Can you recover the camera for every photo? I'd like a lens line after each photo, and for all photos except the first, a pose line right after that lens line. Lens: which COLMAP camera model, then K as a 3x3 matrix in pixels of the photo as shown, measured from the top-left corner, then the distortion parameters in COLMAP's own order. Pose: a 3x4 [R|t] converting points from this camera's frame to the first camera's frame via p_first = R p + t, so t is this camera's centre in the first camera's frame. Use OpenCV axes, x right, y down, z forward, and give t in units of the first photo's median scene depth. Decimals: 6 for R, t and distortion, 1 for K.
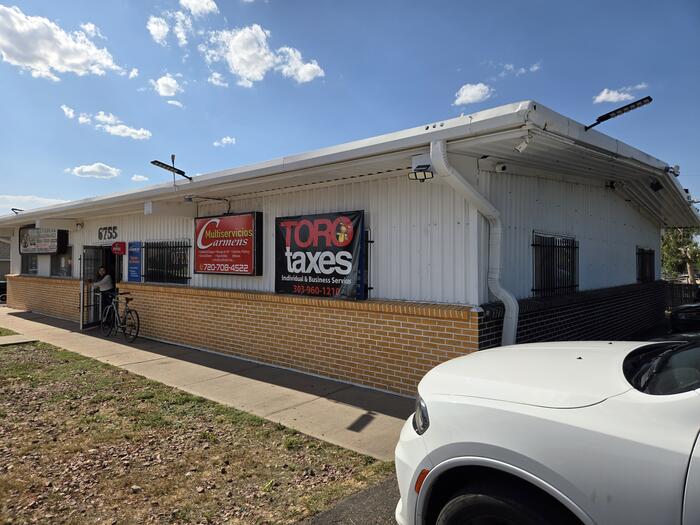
lens RADIAL K [[469.2, 0, 349.9], [0, 469.2, 257.9], [0, 0, 1]] dist [0.072294, -0.061042]
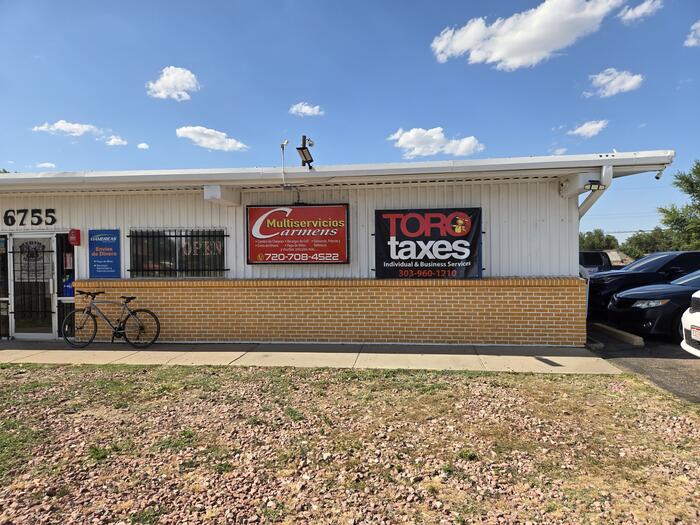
lens RADIAL K [[469.2, 0, 350.9], [0, 469.2, 266.9], [0, 0, 1]] dist [0.072294, -0.061042]
pose [[0.818169, -0.022176, 0.574550, -0.905041], [0.009191, 0.999633, 0.025494, 0.020666], [-0.574905, -0.015578, 0.818072, 0.140753]]
